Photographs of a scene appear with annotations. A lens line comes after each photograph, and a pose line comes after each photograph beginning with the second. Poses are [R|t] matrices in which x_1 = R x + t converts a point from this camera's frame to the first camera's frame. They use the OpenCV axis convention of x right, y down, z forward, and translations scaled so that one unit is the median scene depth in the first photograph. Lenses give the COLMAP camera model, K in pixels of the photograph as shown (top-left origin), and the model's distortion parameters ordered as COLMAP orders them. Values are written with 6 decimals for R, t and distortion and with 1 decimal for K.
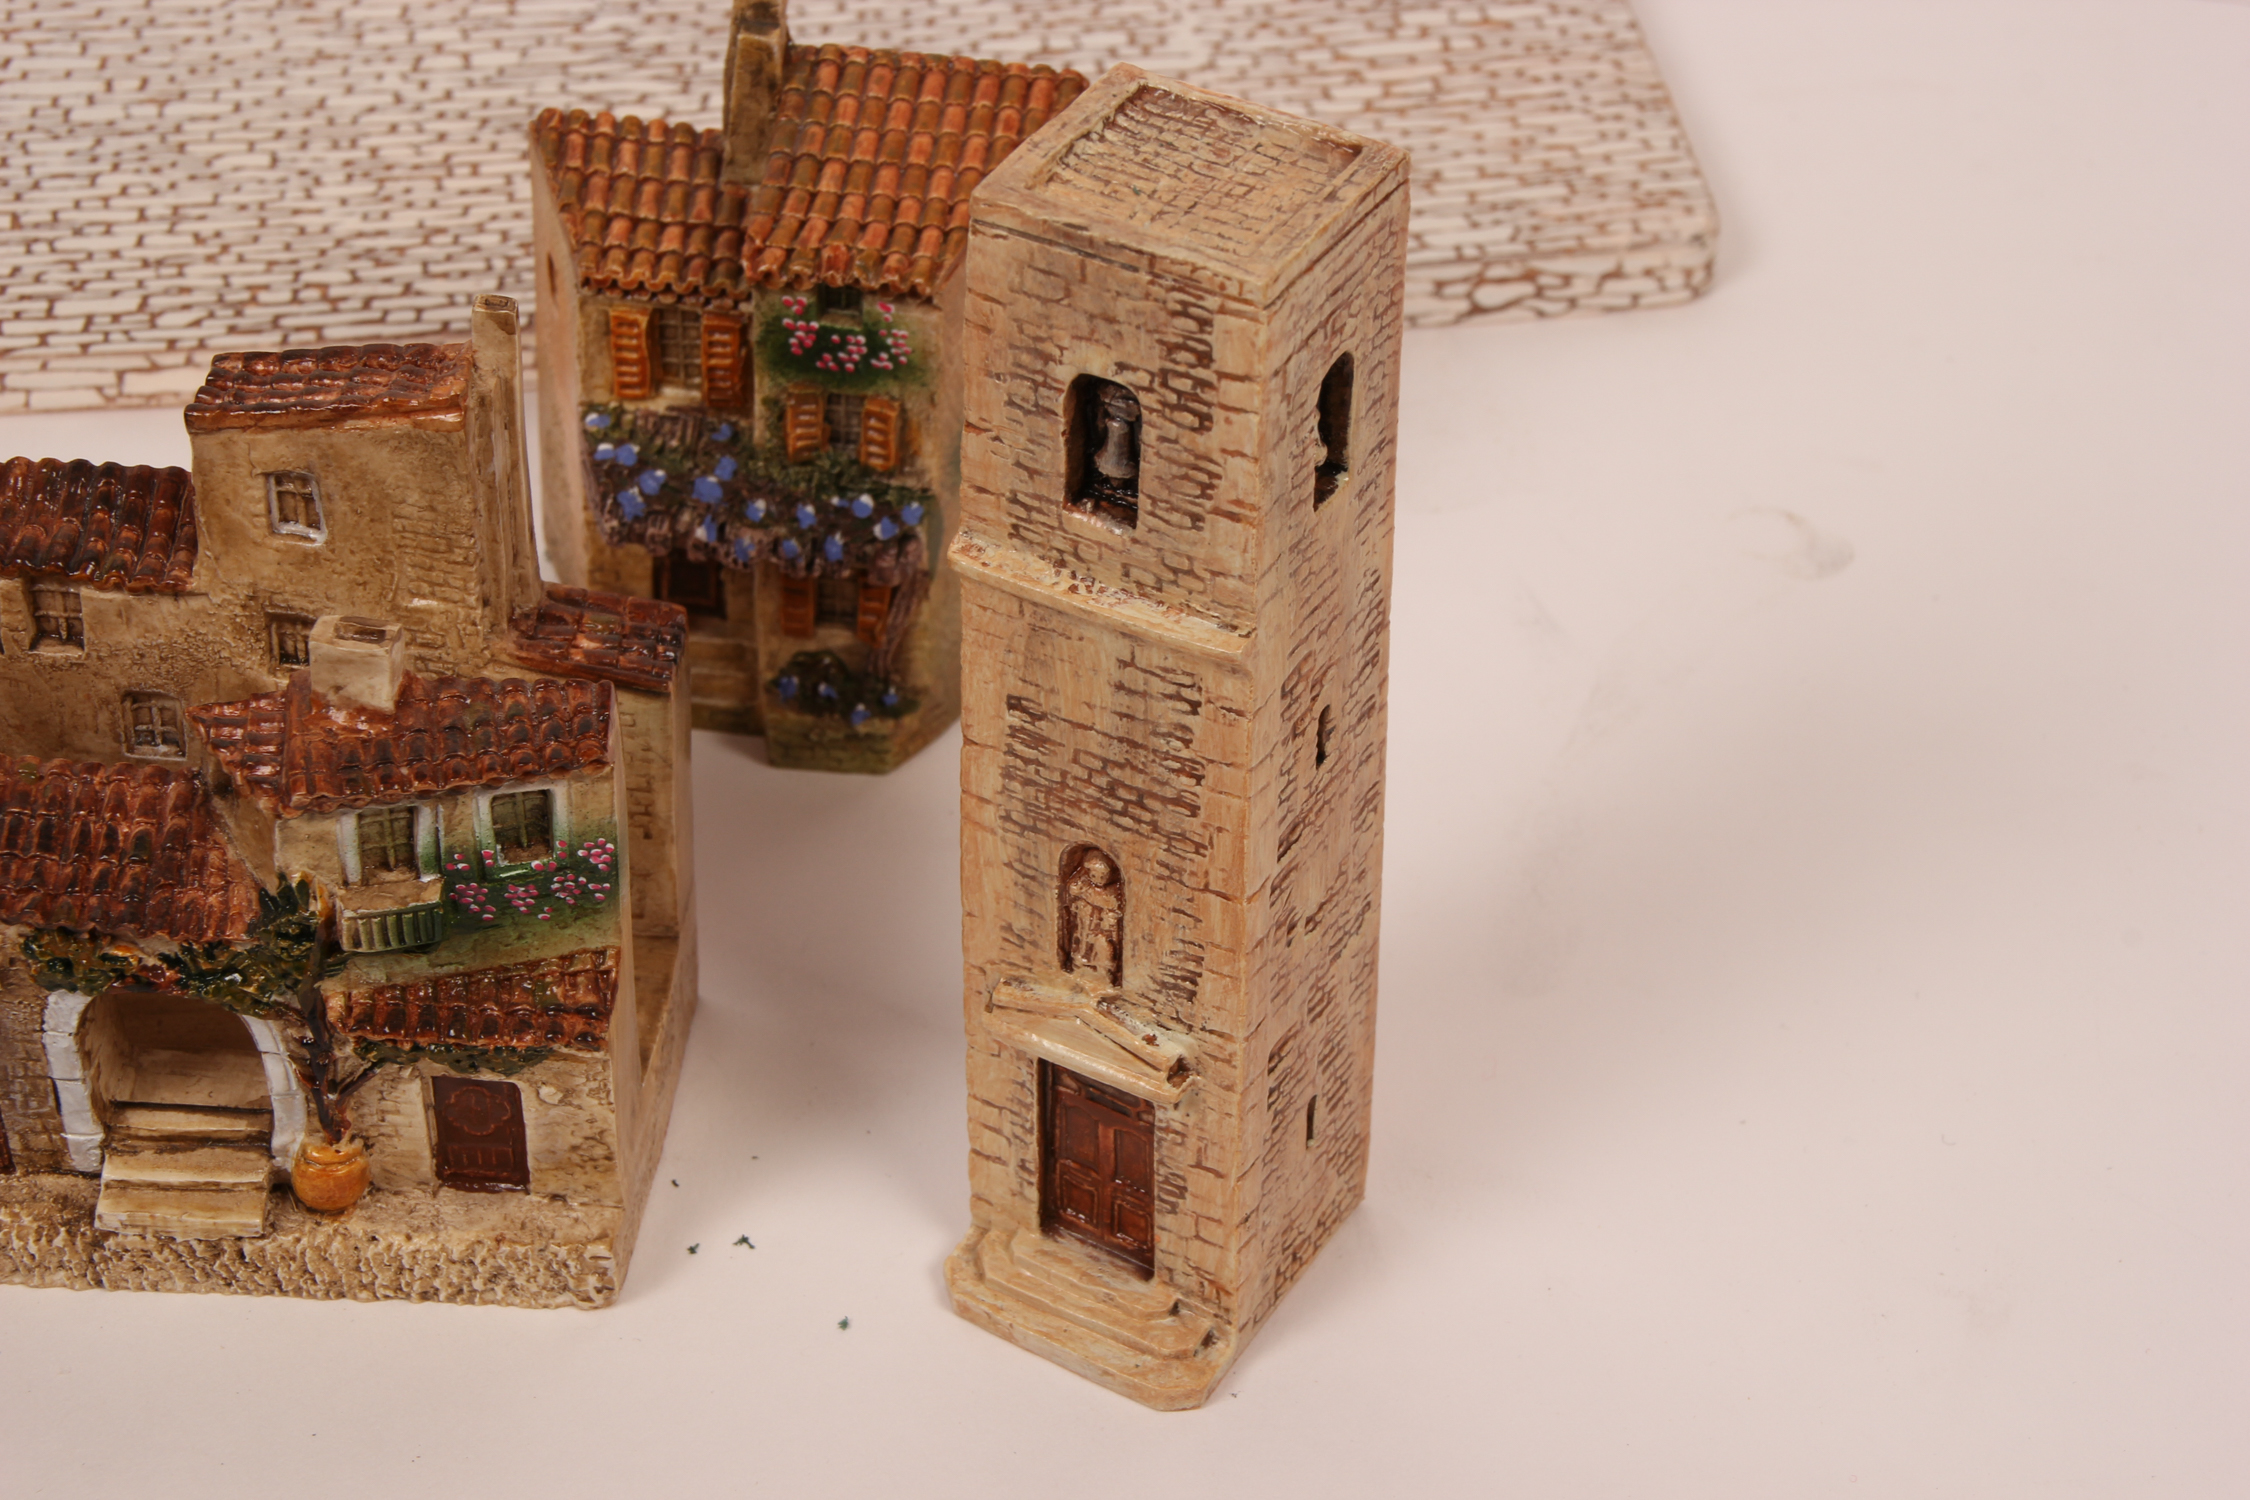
lens RADIAL K [[4926.0, 0, 1129.9], [0, 4926.0, 789.1], [0, 0, 1]] dist [0.084506, 1.778352]
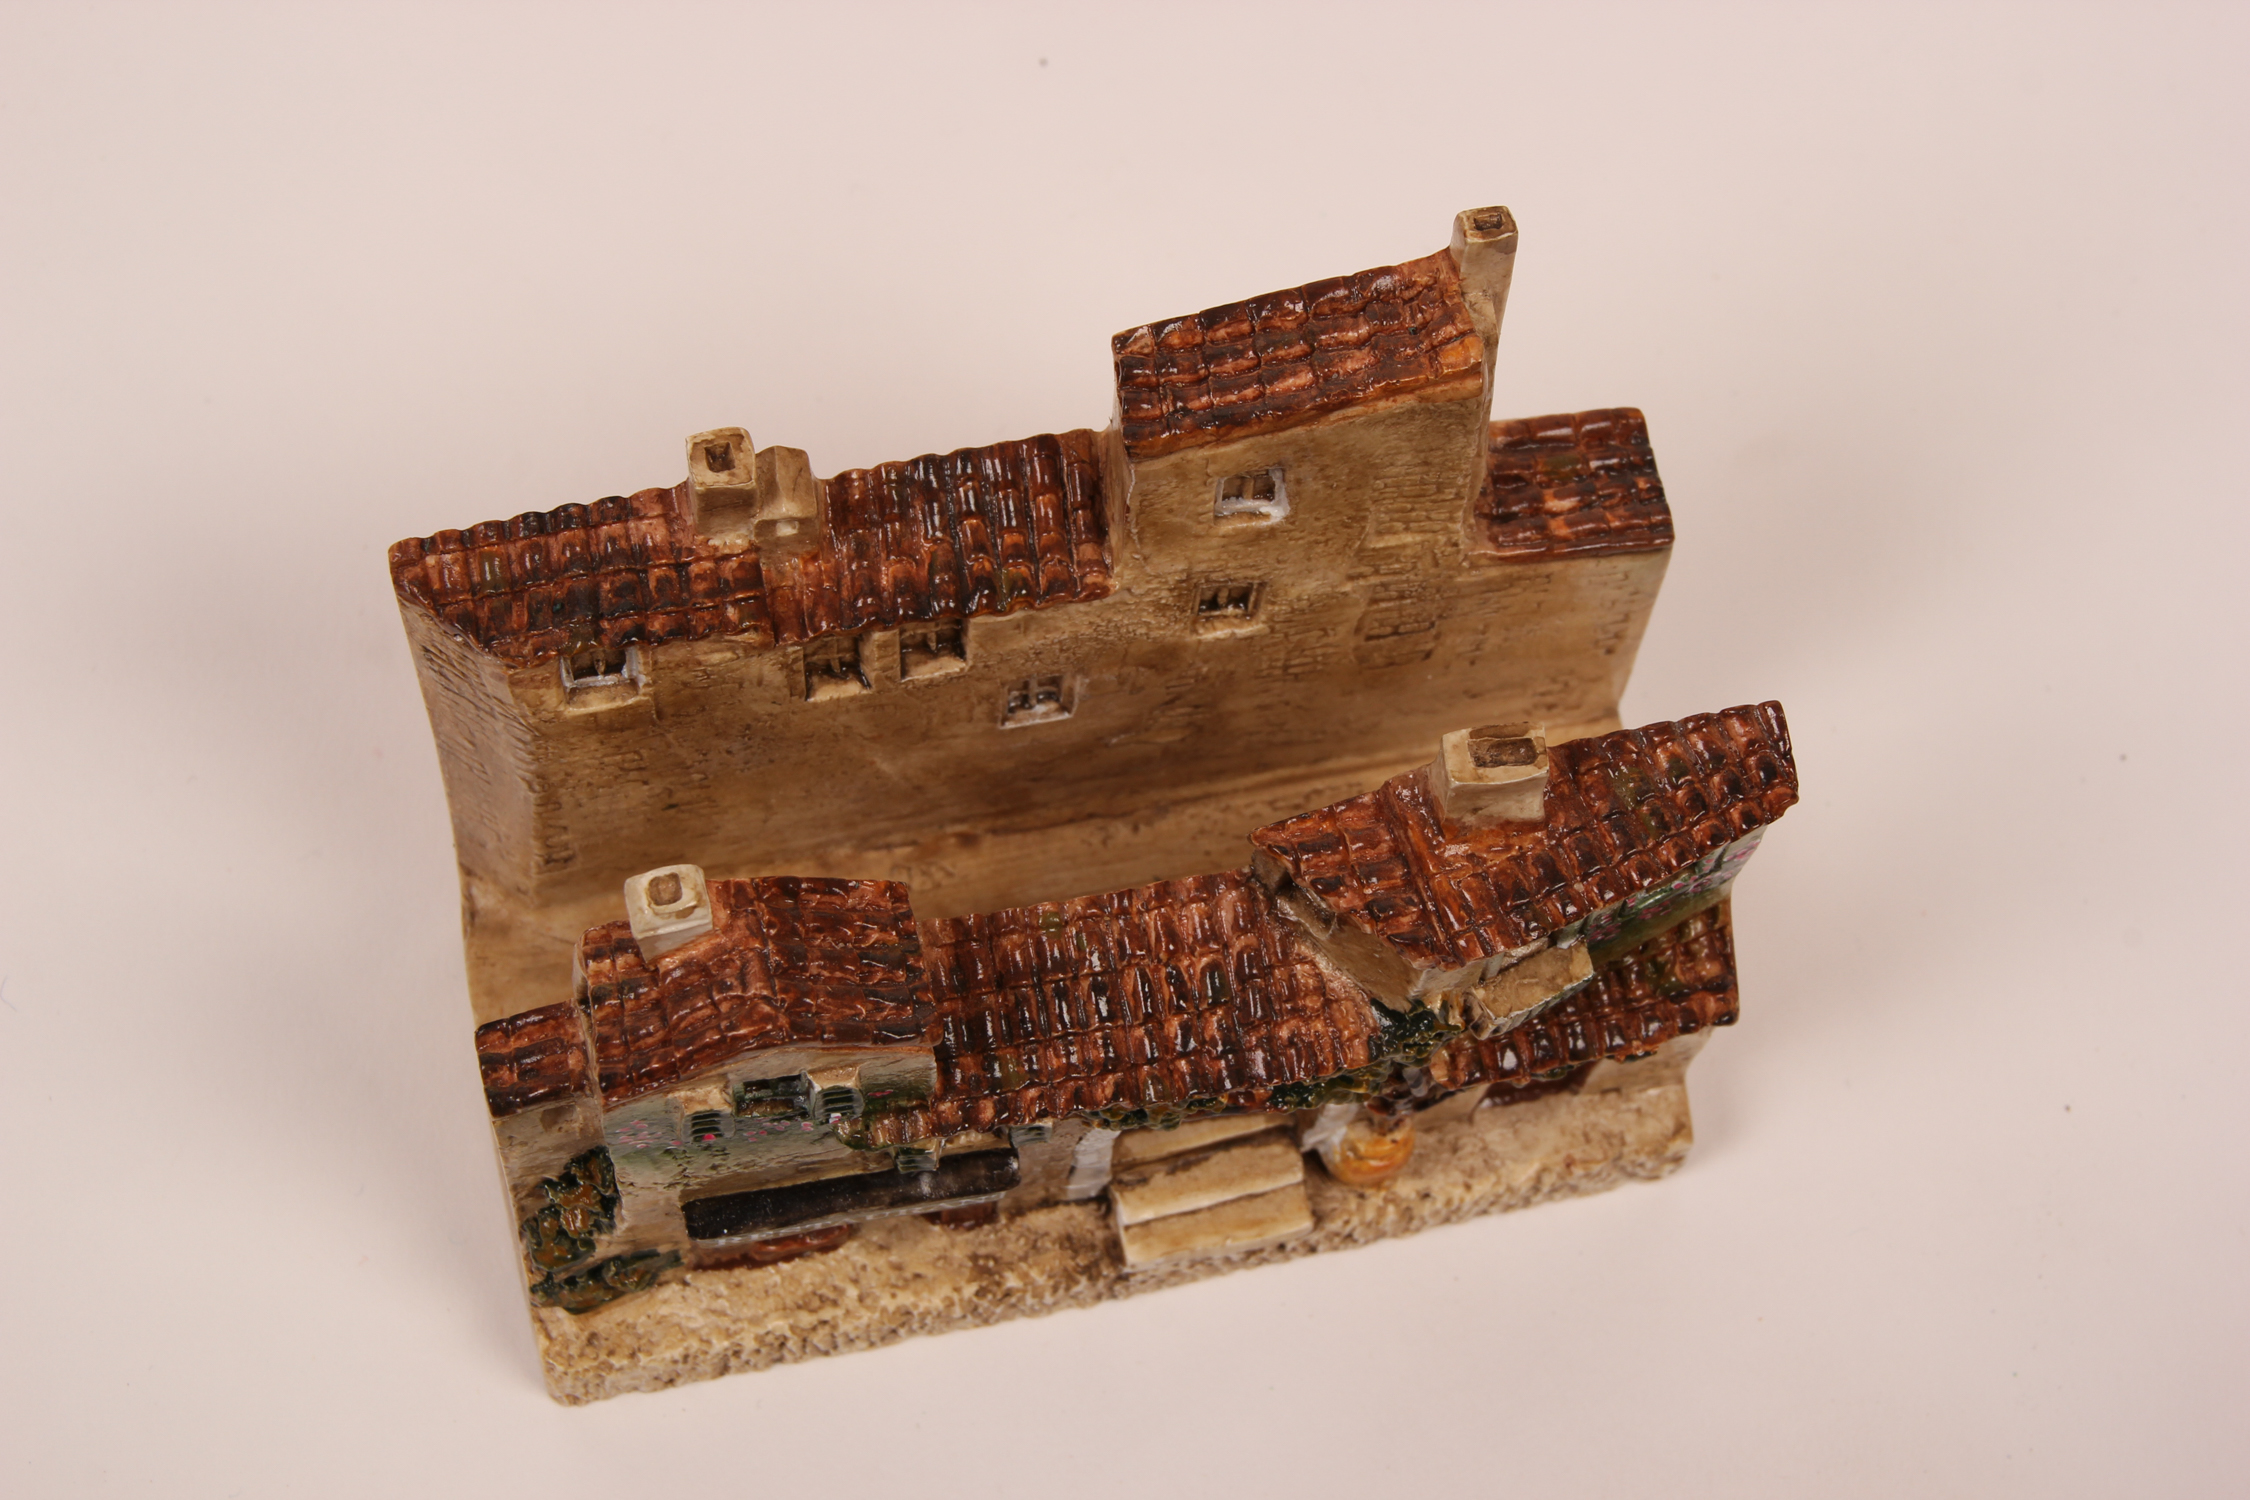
lens RADIAL K [[4901.4, 0, 1128.3], [0, 4901.4, 783.0], [0, 0, 1]] dist [0.197097, -0.072292]
pose [[0.959543, -0.251902, 0.125785, -0.268803], [0.169076, 0.872733, 0.457985, -0.342163], [-0.225145, -0.418189, 0.880016, 0.267009]]
